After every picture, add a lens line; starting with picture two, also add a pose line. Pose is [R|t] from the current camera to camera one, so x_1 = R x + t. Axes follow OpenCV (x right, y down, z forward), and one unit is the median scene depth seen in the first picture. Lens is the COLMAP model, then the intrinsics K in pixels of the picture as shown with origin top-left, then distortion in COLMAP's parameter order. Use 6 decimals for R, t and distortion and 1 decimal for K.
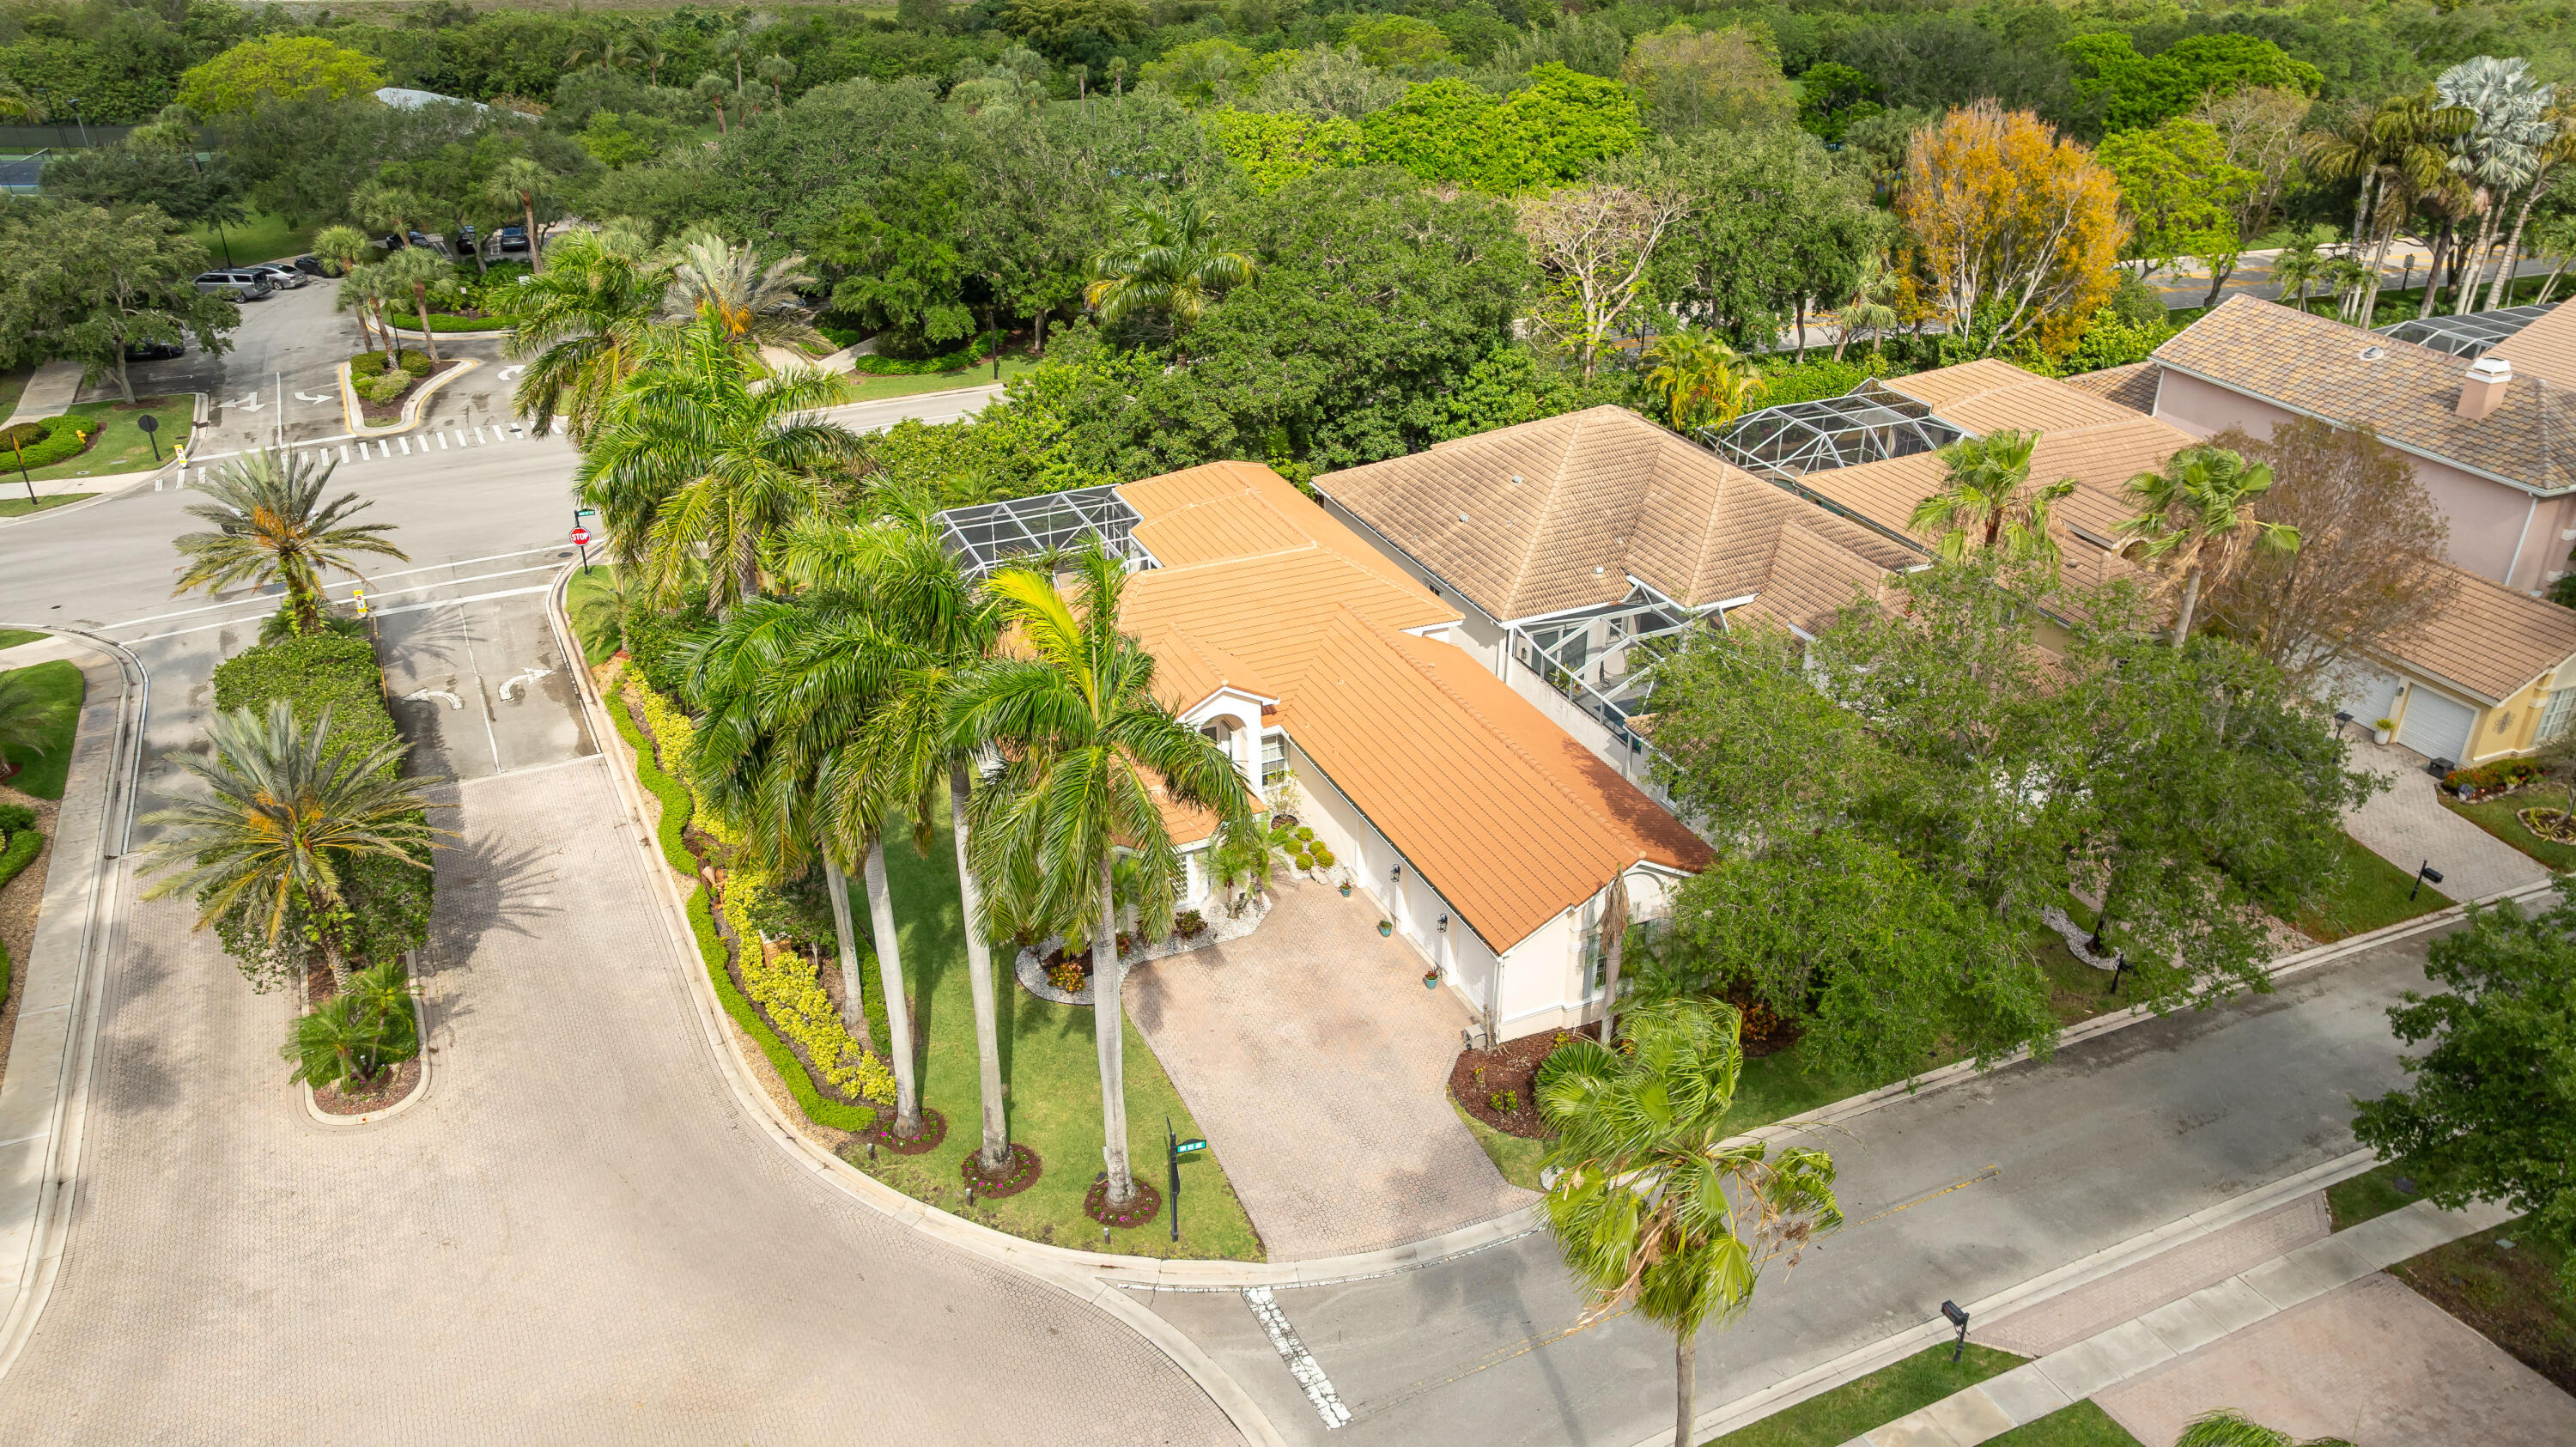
lens RADIAL K [[1800.3, 0, 1292.8], [0, 1800.3, 792.8], [0, 0, 1]] dist [-0.006545, -0.006571]
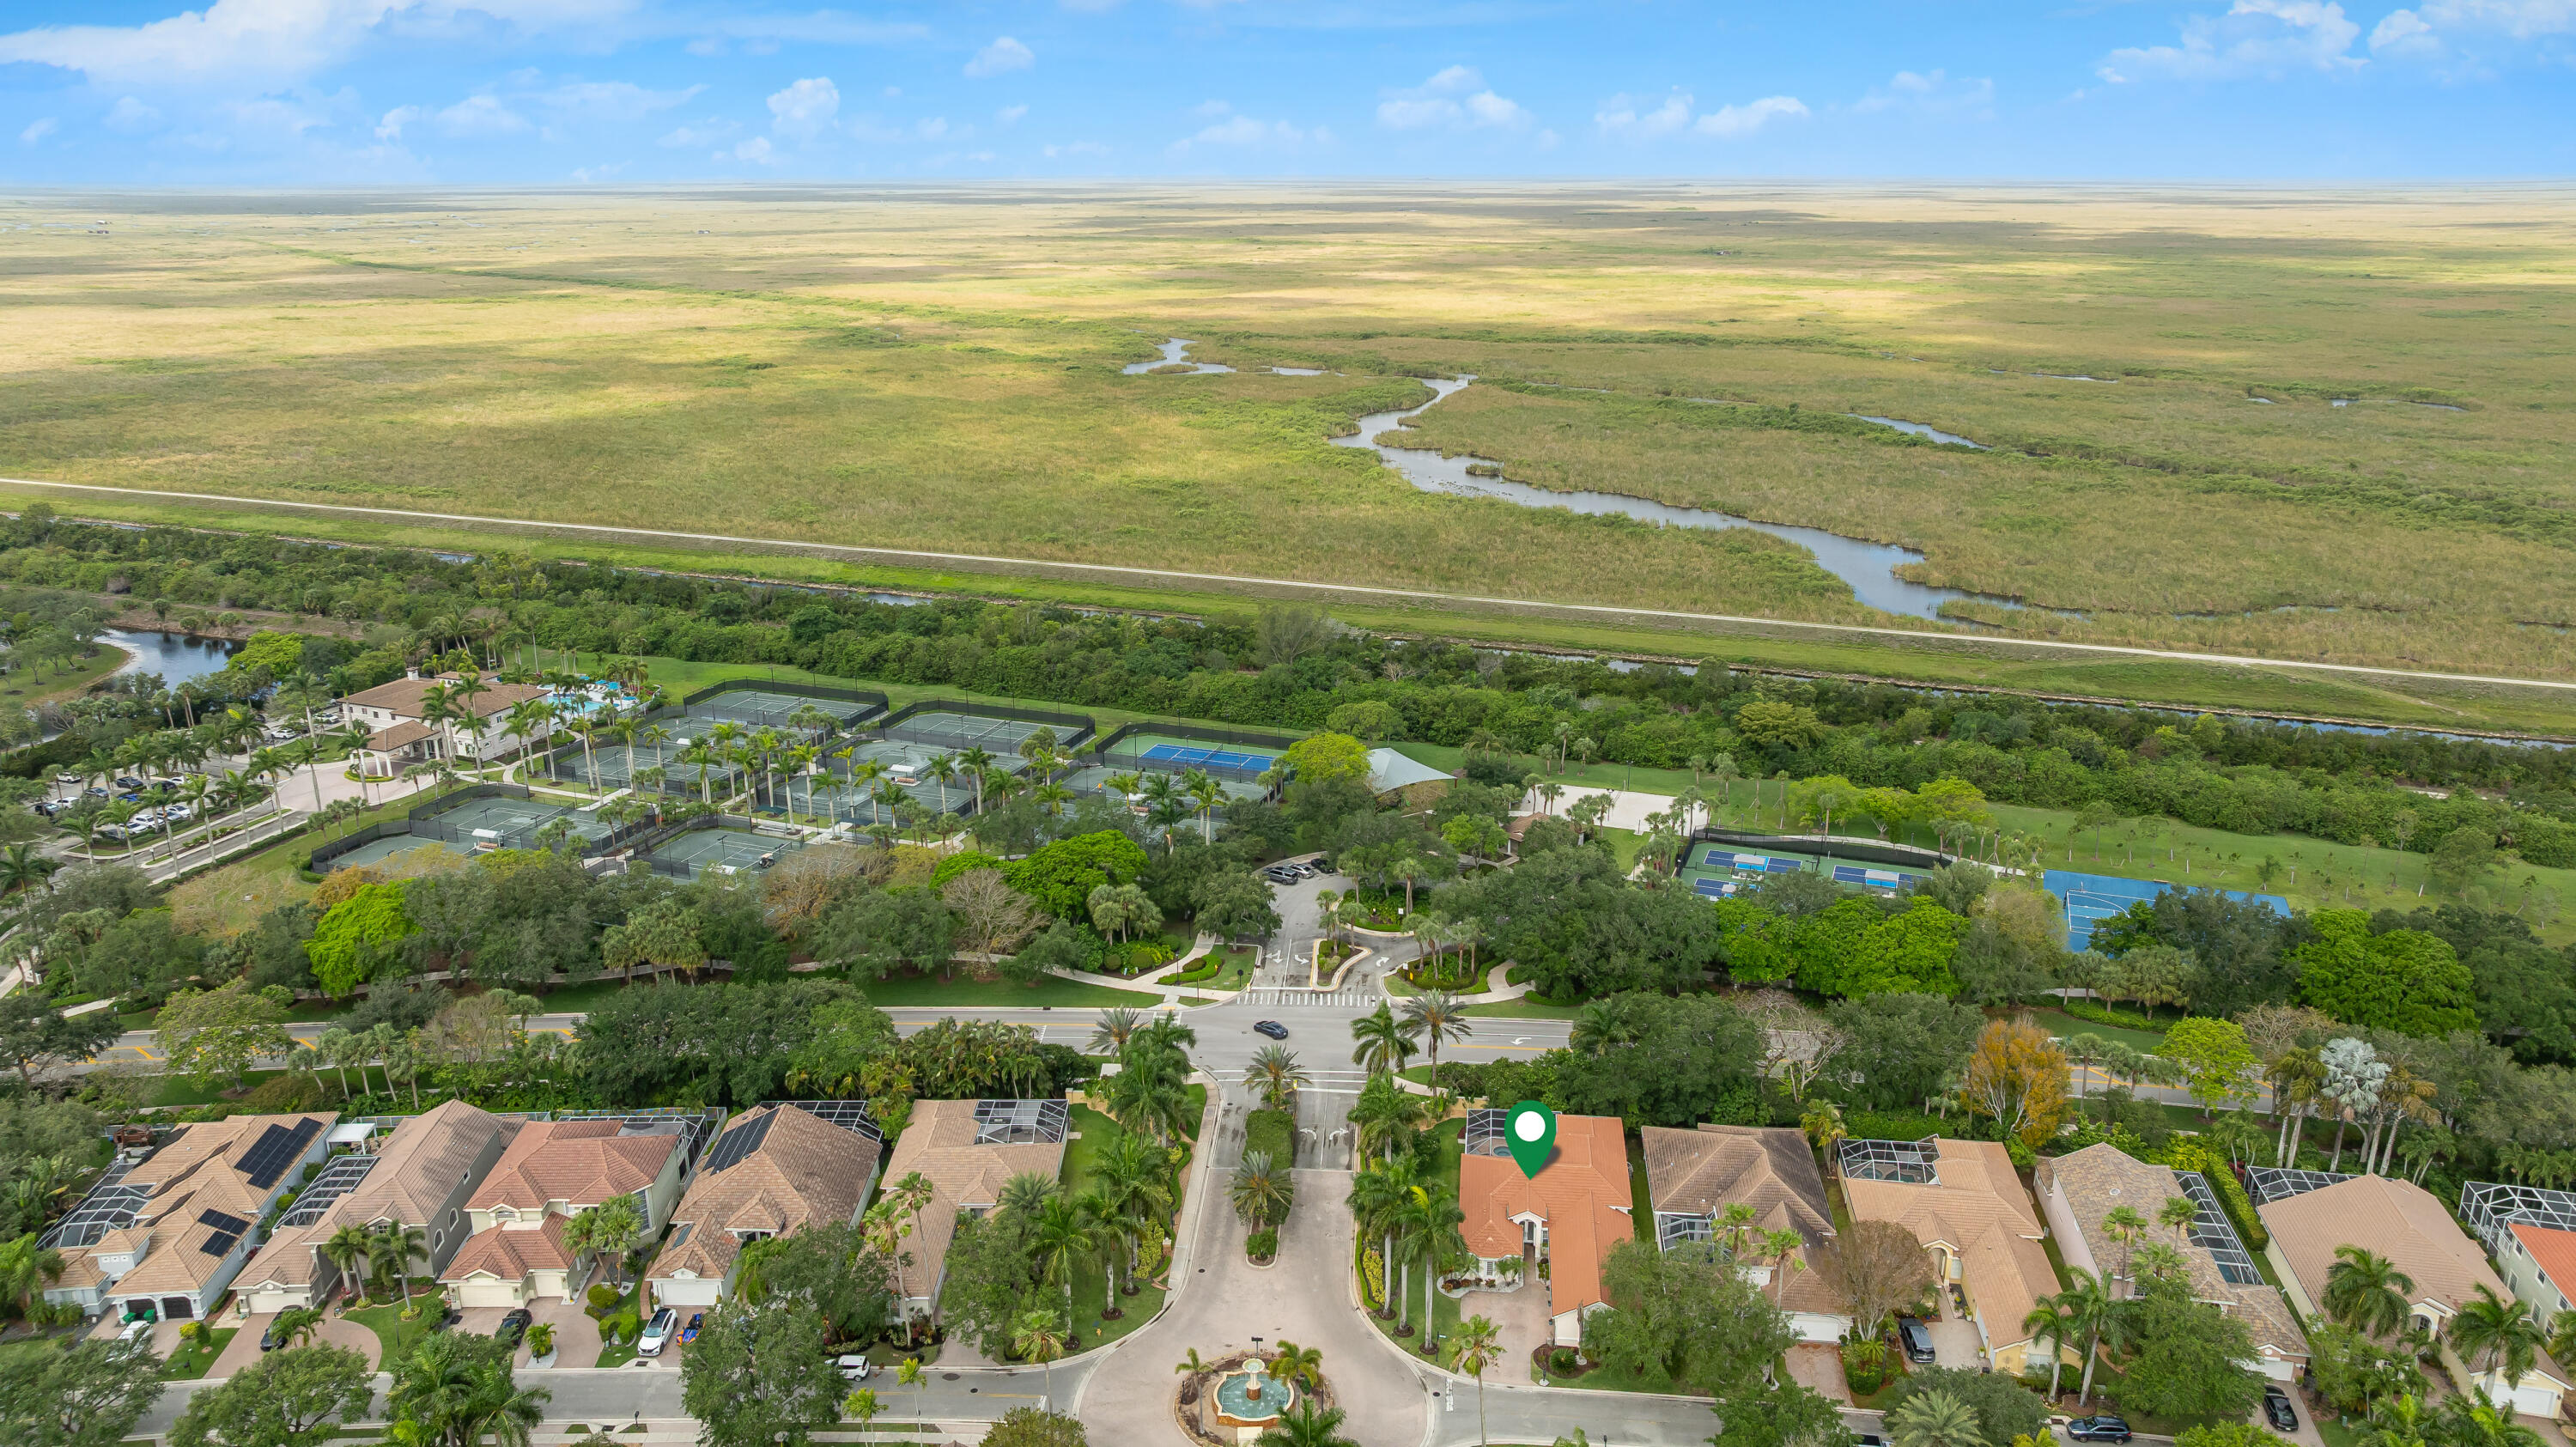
lens RADIAL K [[1800.3, 0, 1292.8], [0, 1800.3, 792.8], [0, 0, 1]] dist [-0.006545, -0.006571]
pose [[0.865974, 0.168206, -0.470953, 0.611263], [-0.248460, 0.961996, -0.113274, -0.193951], [0.434002, 0.215106, 0.874856, -1.317089]]
